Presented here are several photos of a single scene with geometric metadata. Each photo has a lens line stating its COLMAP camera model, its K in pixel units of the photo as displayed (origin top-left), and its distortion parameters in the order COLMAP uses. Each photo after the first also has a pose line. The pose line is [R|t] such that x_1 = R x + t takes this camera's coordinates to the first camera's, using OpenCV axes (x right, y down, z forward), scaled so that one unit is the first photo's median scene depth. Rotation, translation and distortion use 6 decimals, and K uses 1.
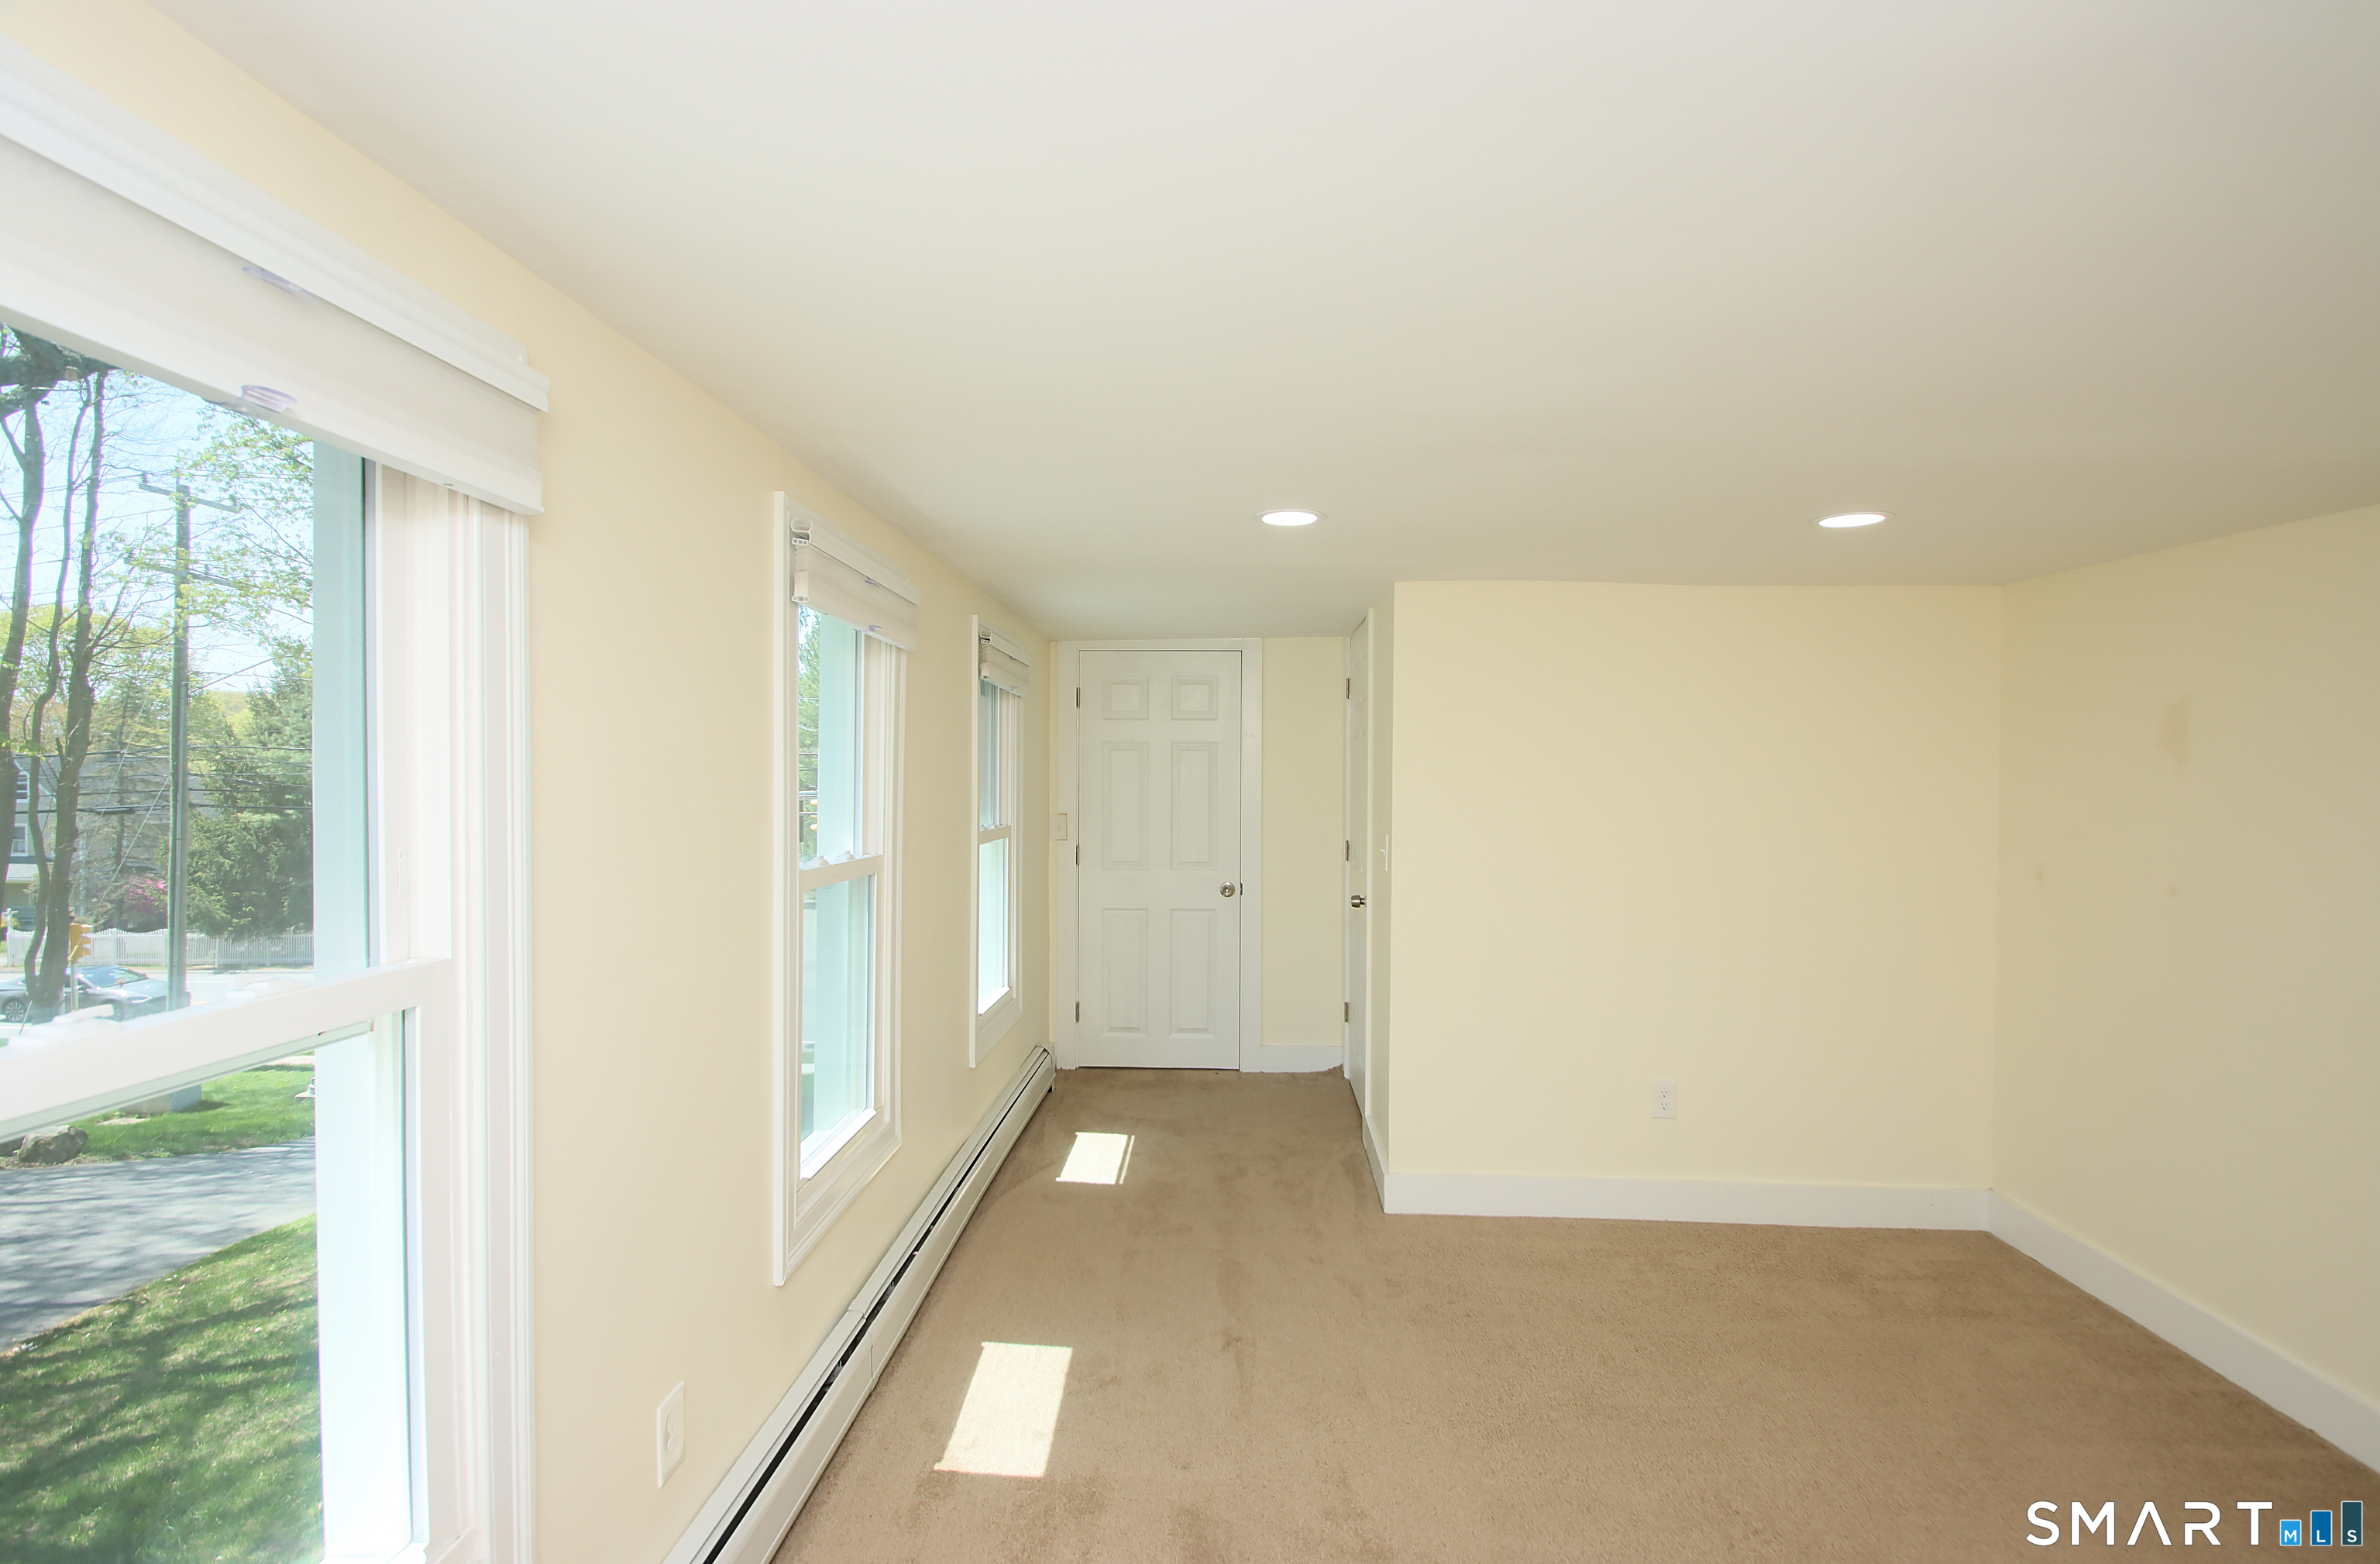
lens RADIAL K [[1139.5, 0, 1185.3], [0, 1139.5, 776.7], [0, 0, 1]] dist [0.009342, -0.013961]
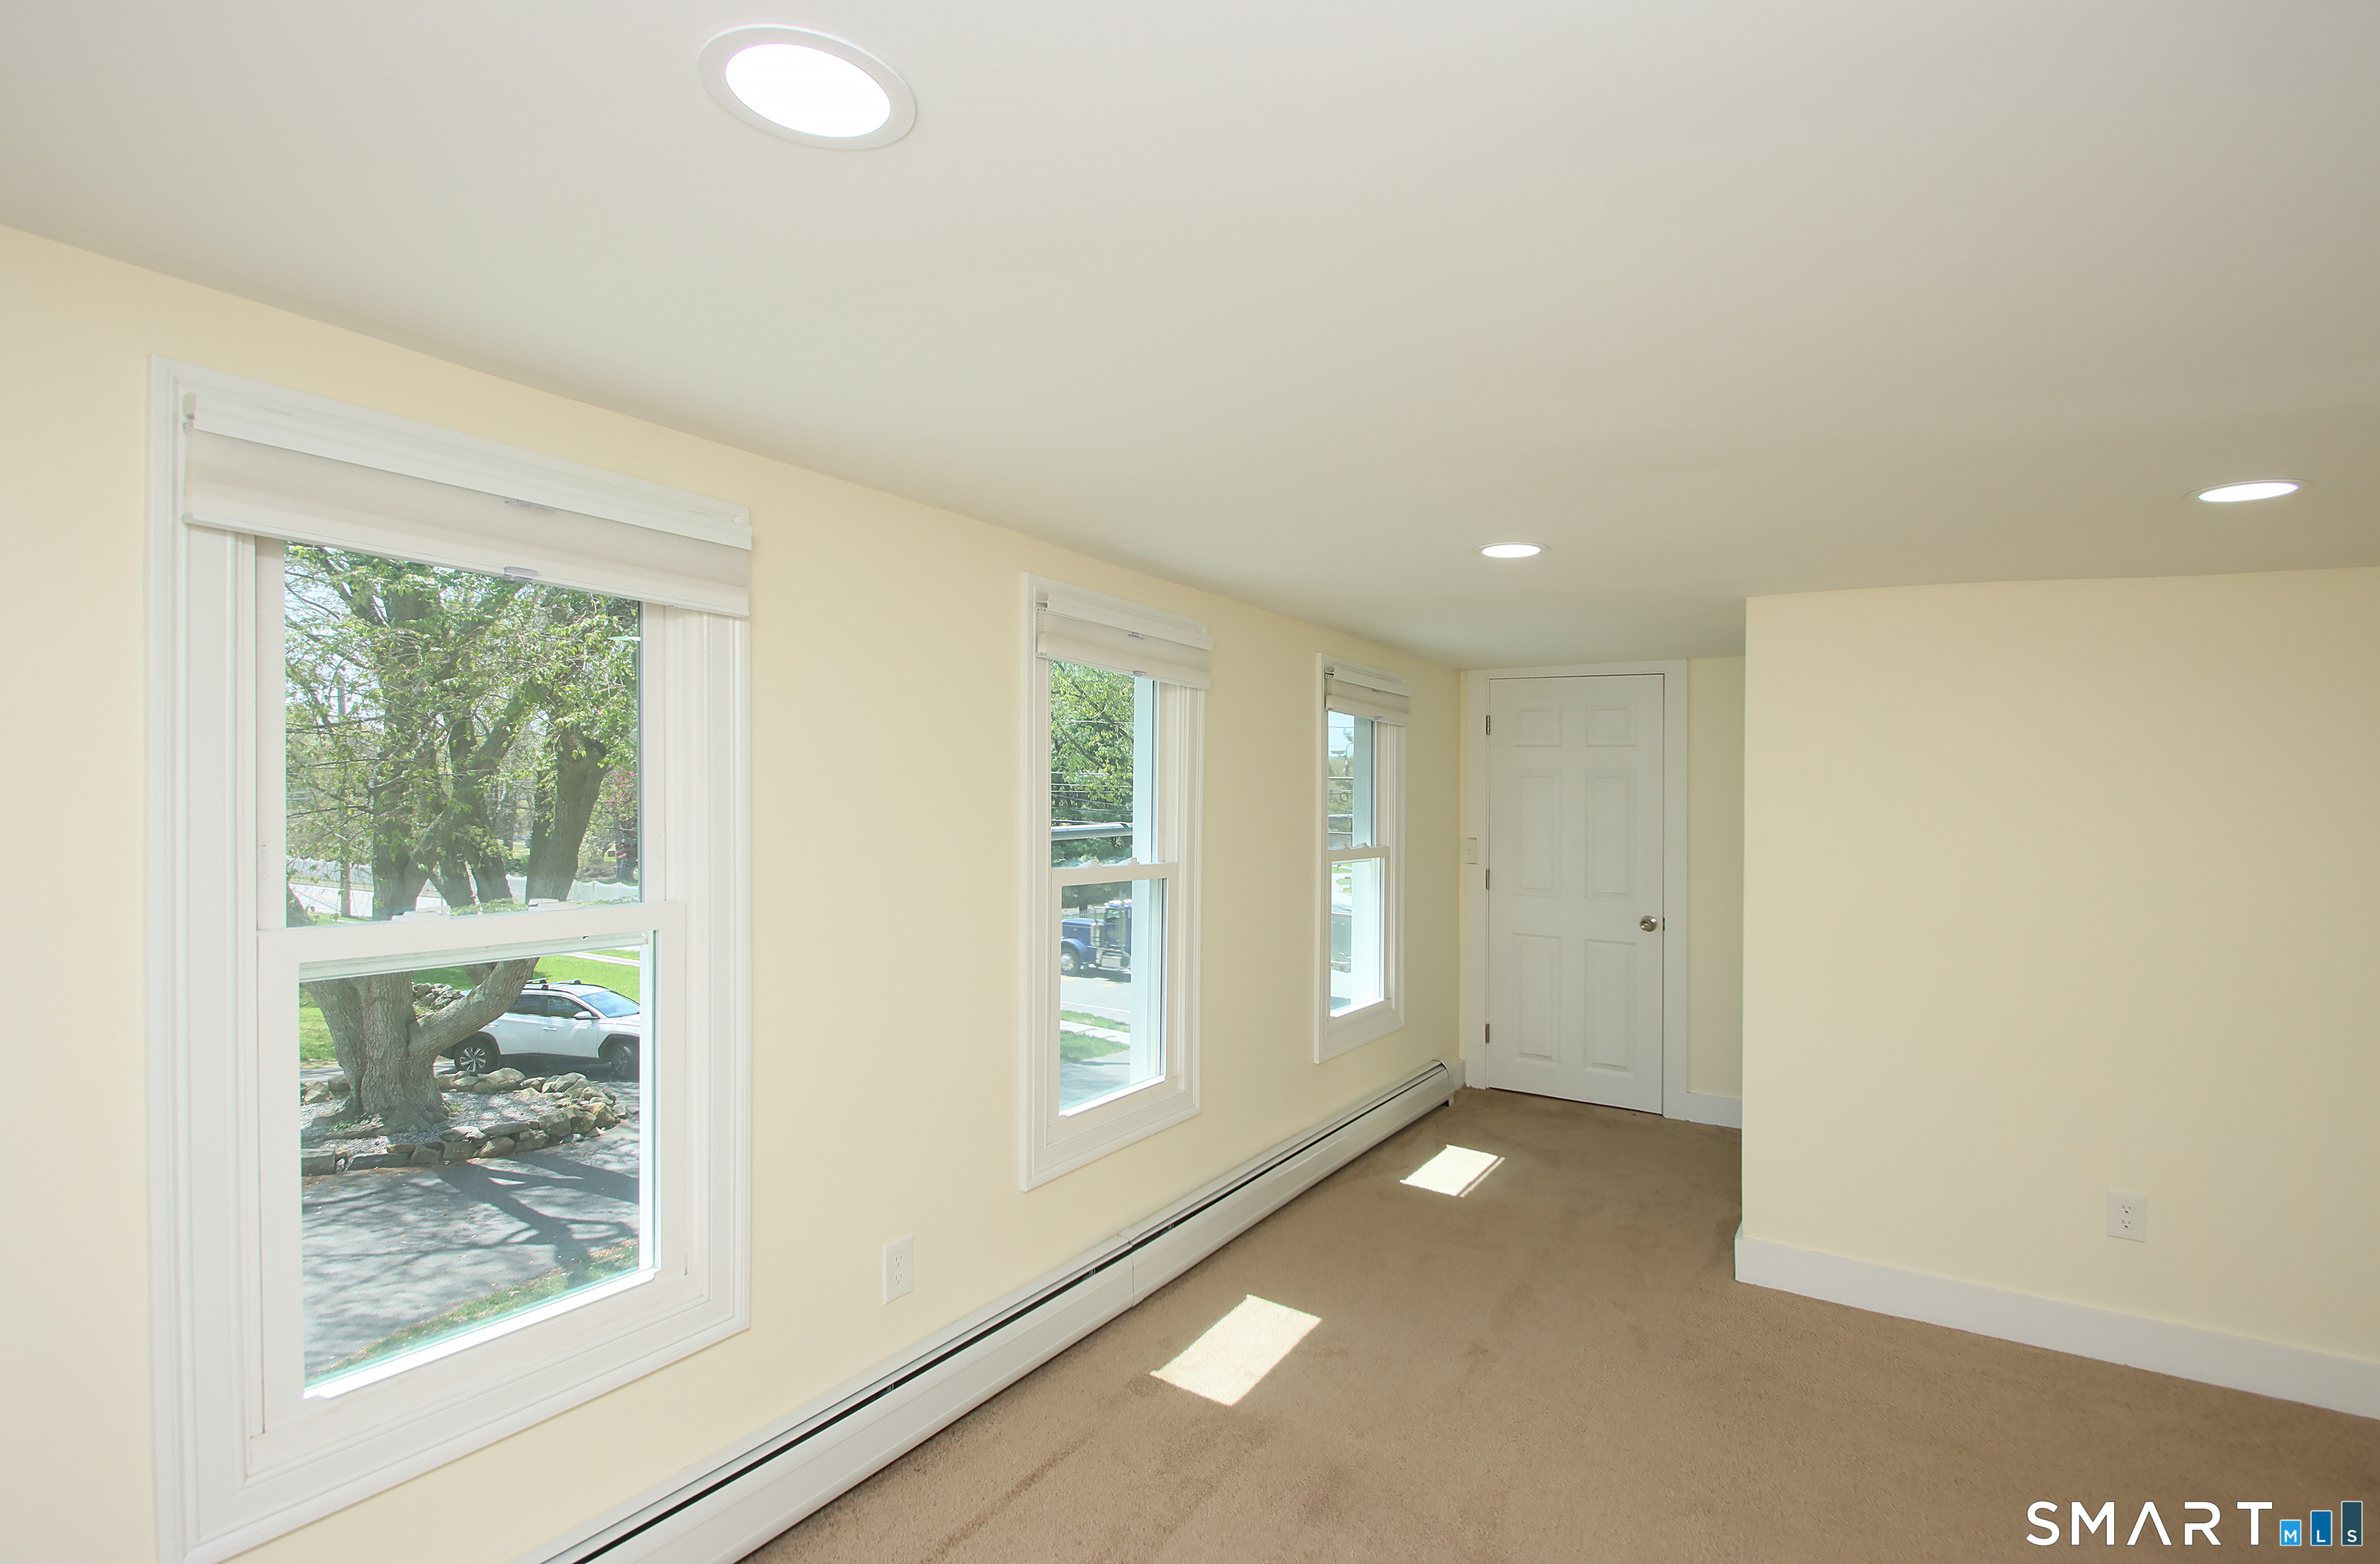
lens RADIAL K [[1139.5, 0, 1227.9], [0, 1139.5, 796.9], [0, 0, 1]] dist [0.009342, -0.013961]
pose [[0.881130, 0.018330, -0.472519, 0.252228], [-0.020728, 0.999785, 0.000133, -0.000278], [0.472420, 0.009677, 0.881321, -0.013498]]
